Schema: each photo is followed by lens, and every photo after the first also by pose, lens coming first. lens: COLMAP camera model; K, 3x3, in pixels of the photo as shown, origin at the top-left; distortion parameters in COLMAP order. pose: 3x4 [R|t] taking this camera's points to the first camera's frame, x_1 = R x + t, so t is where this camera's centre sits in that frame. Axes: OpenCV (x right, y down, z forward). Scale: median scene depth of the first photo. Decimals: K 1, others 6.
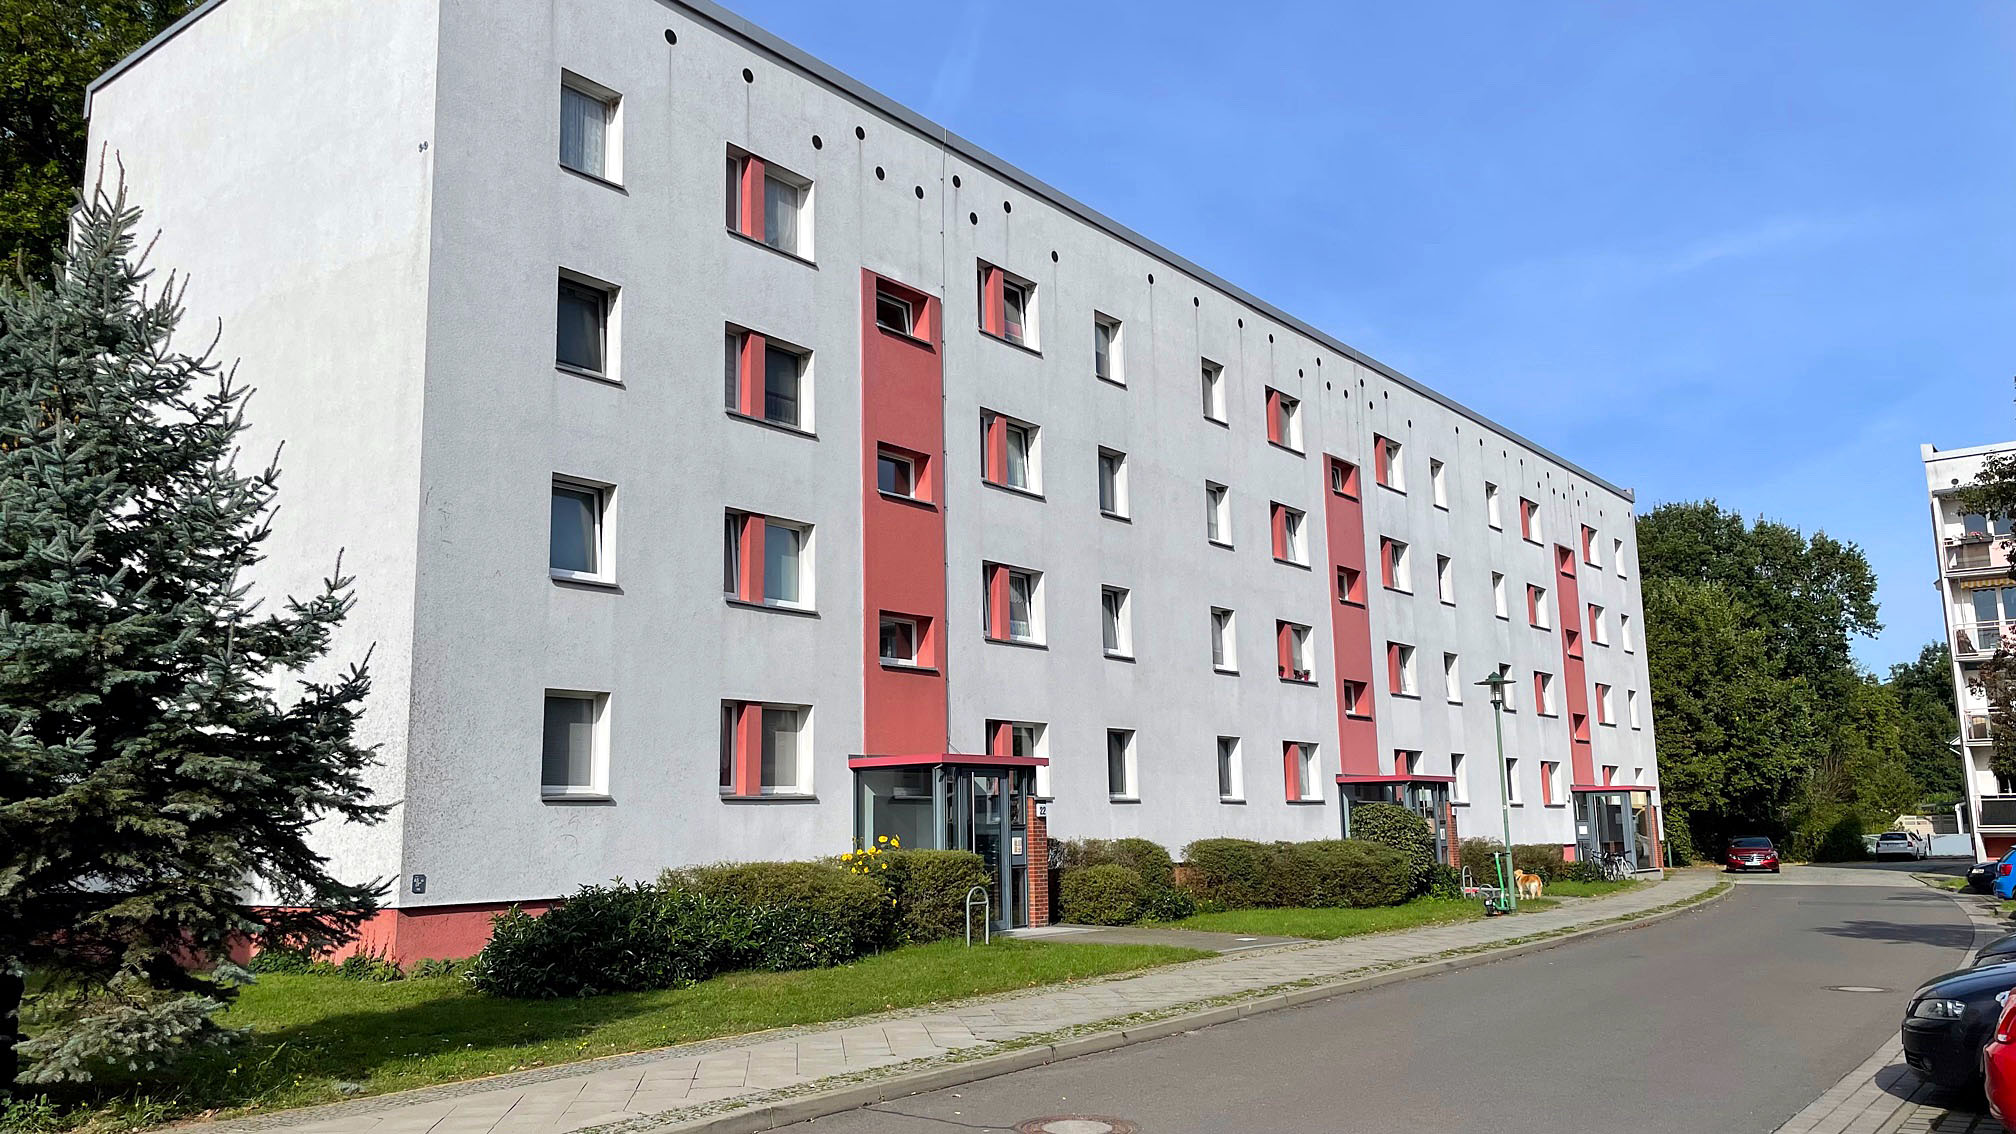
lens RADIAL K [[1517.6, 0, 1004.9], [0, 1517.6, 559.1], [0, 0, 1]] dist [-0.004162, -0.000313]
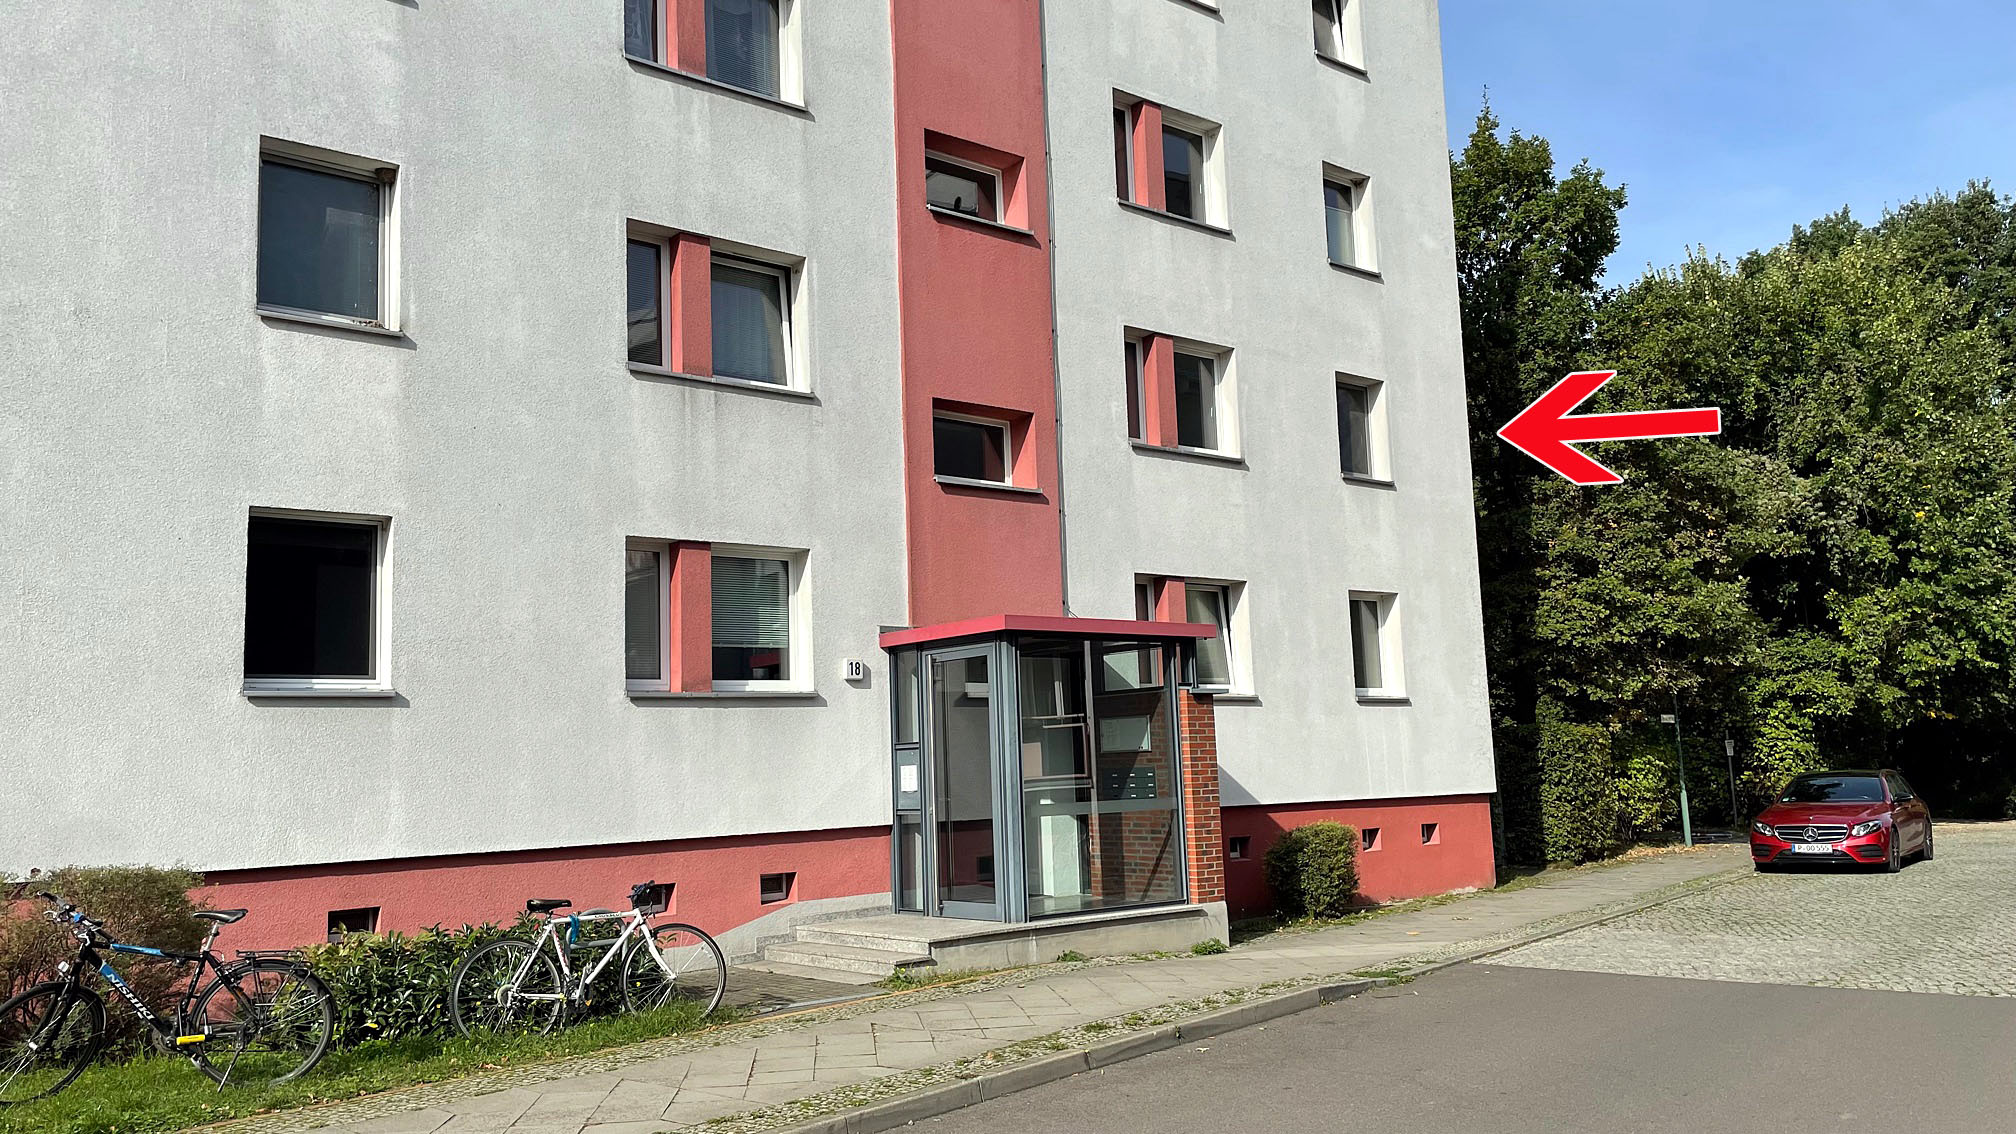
lens RADIAL K [[1517.6, 0, 1005.6], [0, 1517.6, 580.1], [0, 0, 1]] dist [-0.004162, -0.000313]
pose [[0.977019, -0.031706, -0.210780, 0.071107], [0.047694, 0.996321, 0.071206, 0.061997], [0.207747, -0.079622, 0.974937, 0.378272]]
